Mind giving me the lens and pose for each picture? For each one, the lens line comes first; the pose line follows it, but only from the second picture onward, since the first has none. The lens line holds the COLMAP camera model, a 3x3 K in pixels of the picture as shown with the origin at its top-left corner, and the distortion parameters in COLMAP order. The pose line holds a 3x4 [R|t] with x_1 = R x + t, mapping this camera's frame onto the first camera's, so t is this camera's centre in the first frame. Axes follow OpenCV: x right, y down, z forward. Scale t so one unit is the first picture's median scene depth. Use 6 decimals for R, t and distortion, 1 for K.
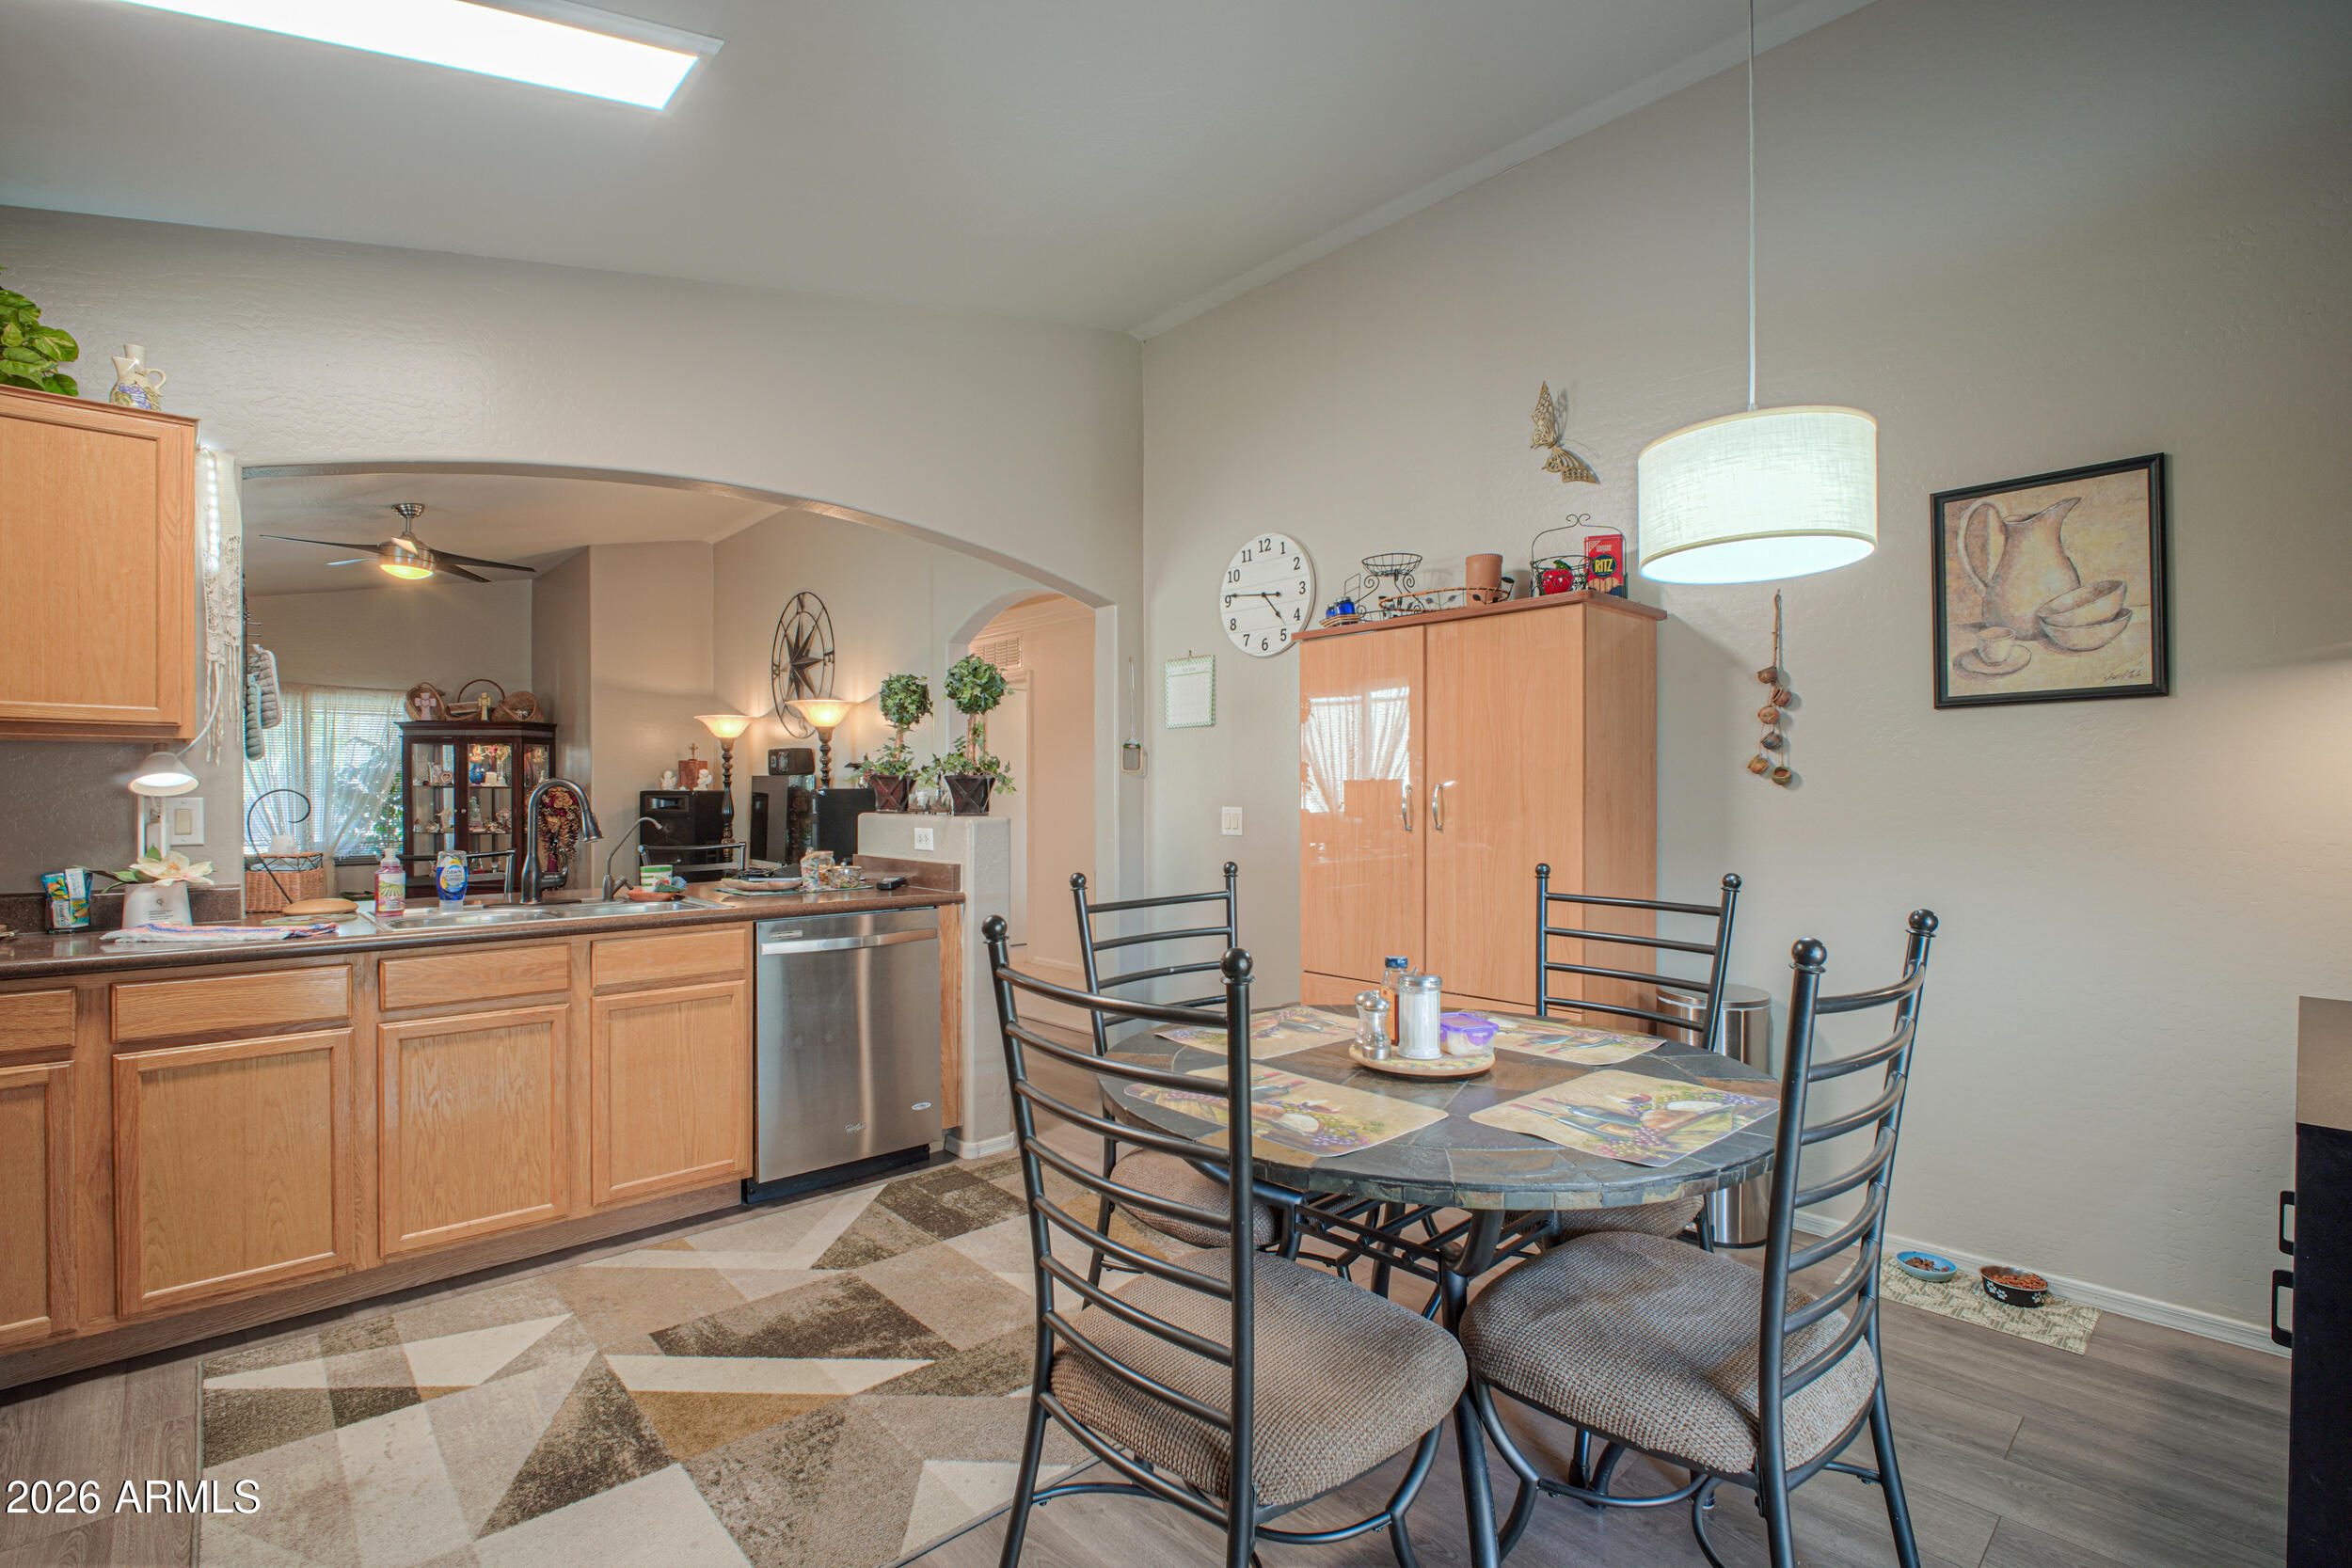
lens RADIAL K [[1078.7, 0, 1187.4], [0, 1078.7, 796.5], [0, 0, 1]] dist [0.012391, -0.015395]
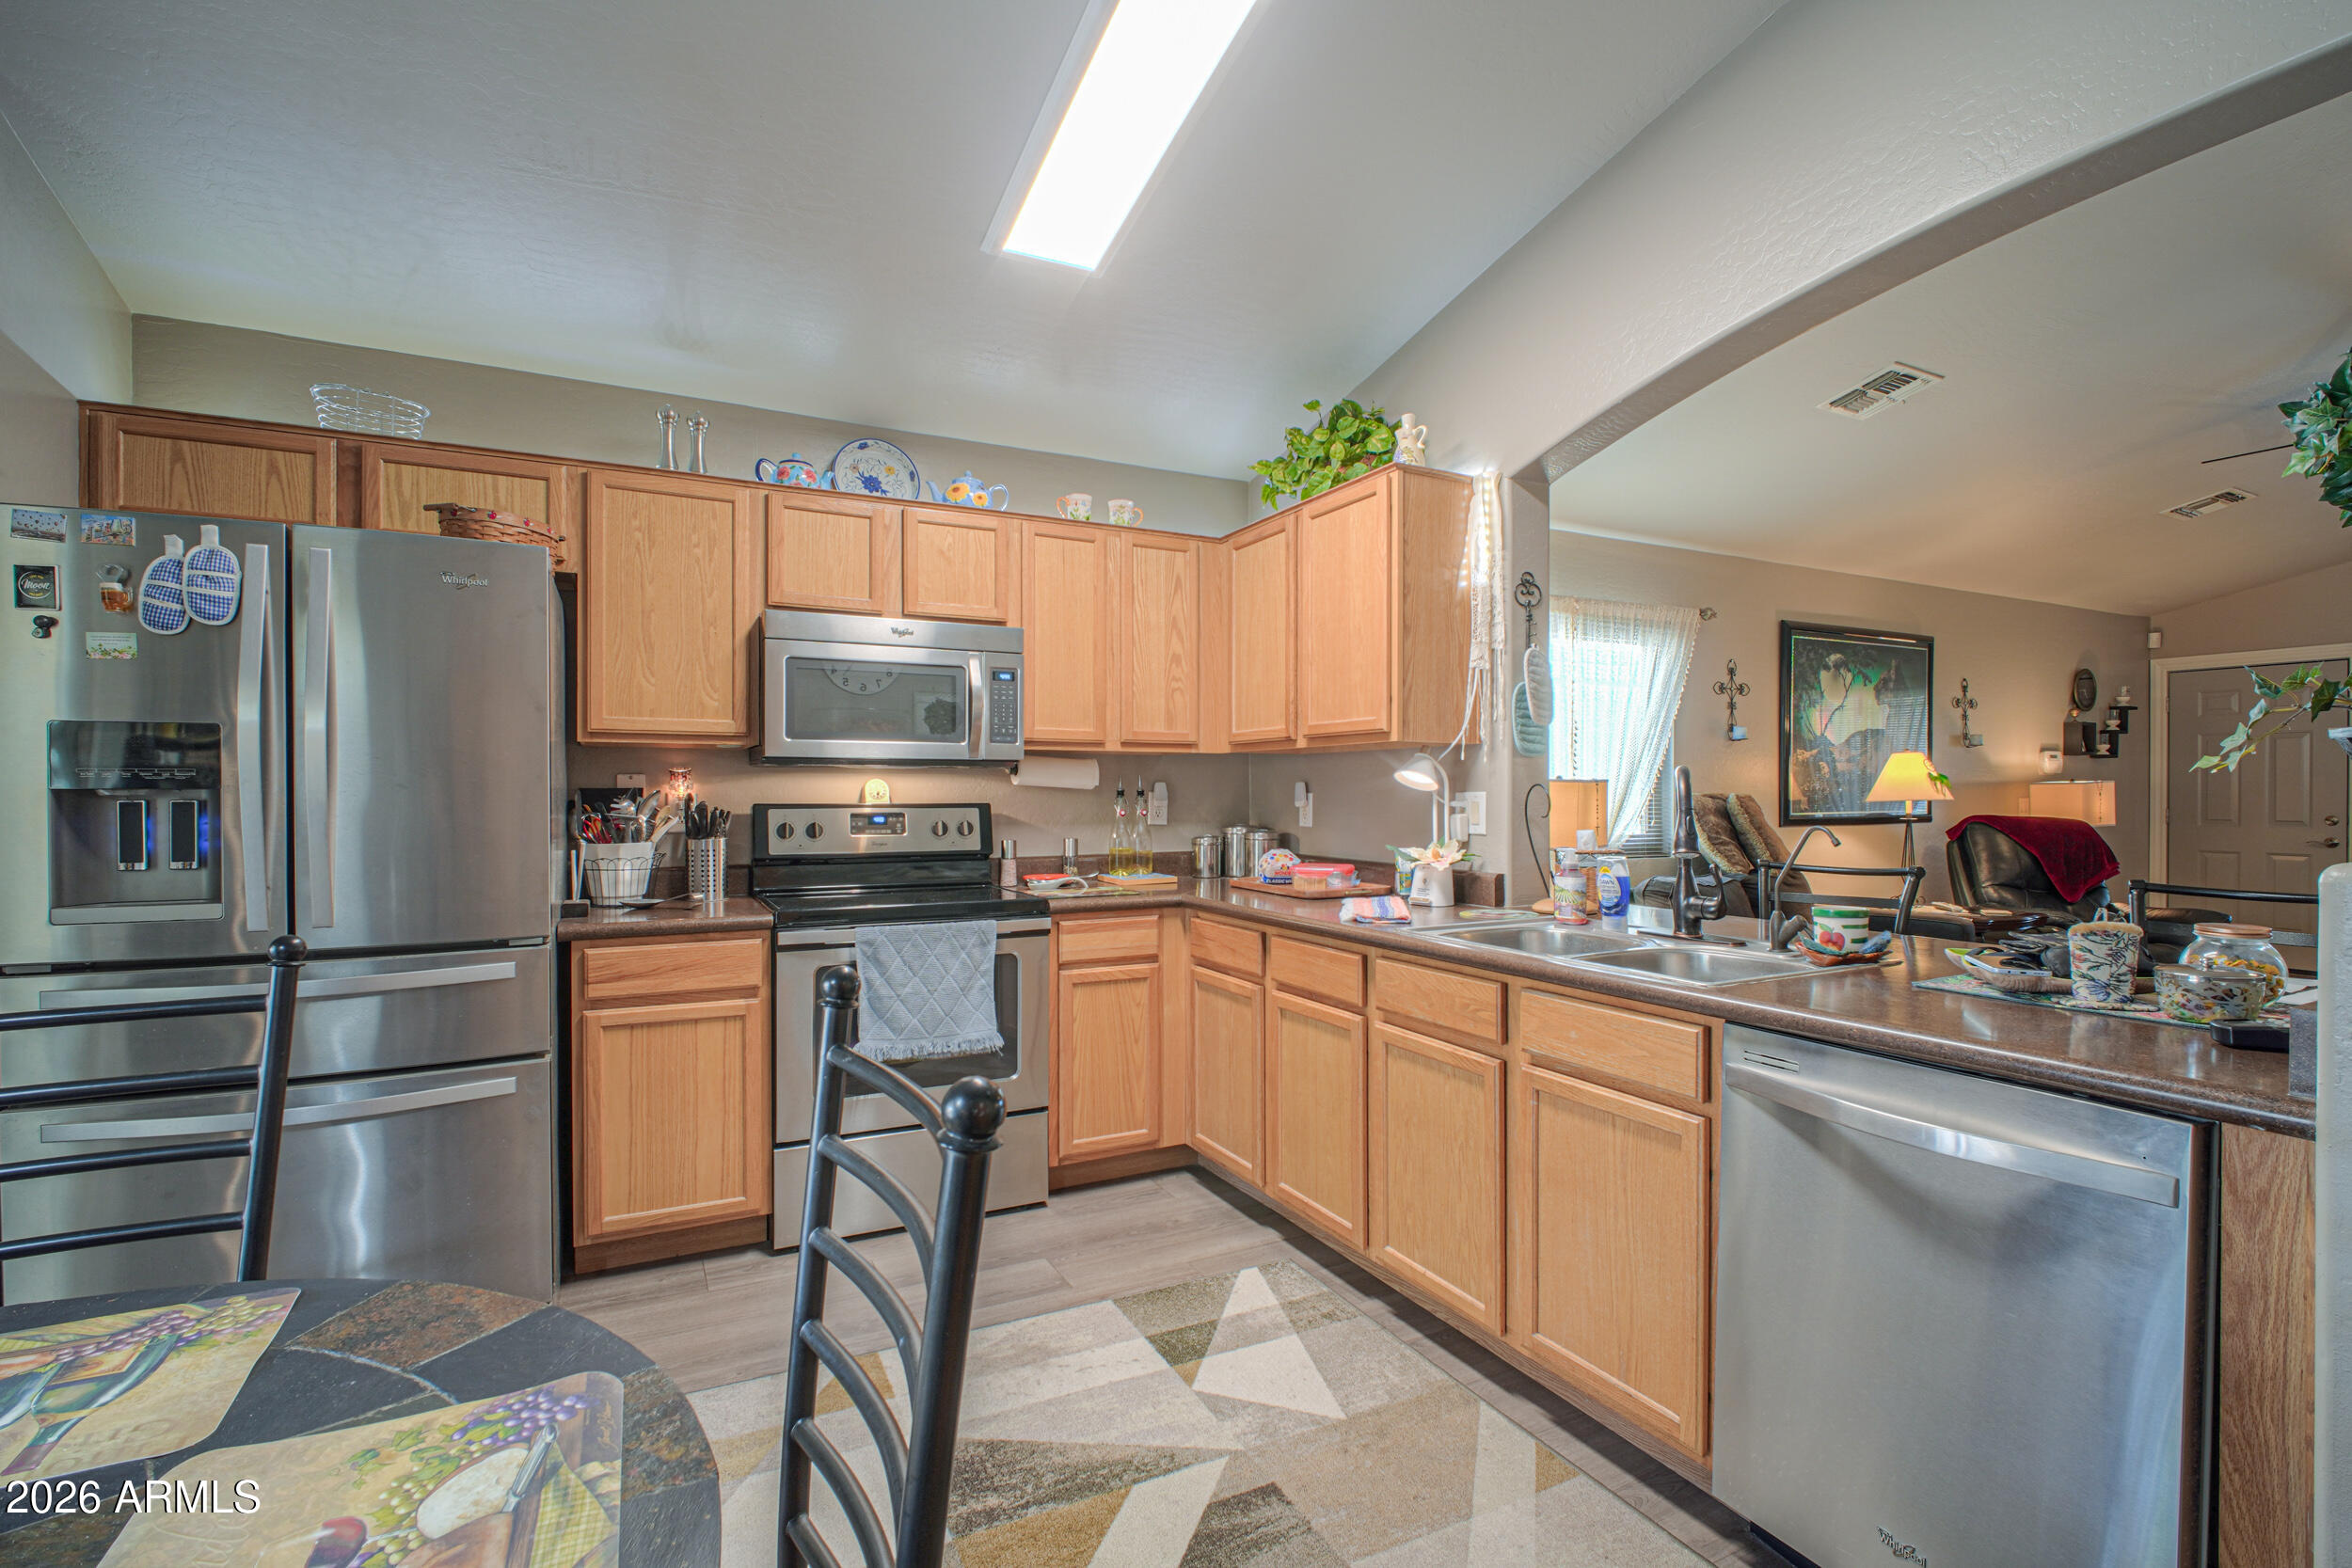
lens RADIAL K [[1078.7, 0, 1187.4], [0, 1078.7, 796.5], [0, 0, 1]] dist [0.012391, -0.015395]
pose [[-0.272133, 0.008649, -0.962221, 0.248317], [-0.000620, 0.999958, 0.009164, -0.004577], [0.962260, 0.003090, -0.272116, 1.078965]]
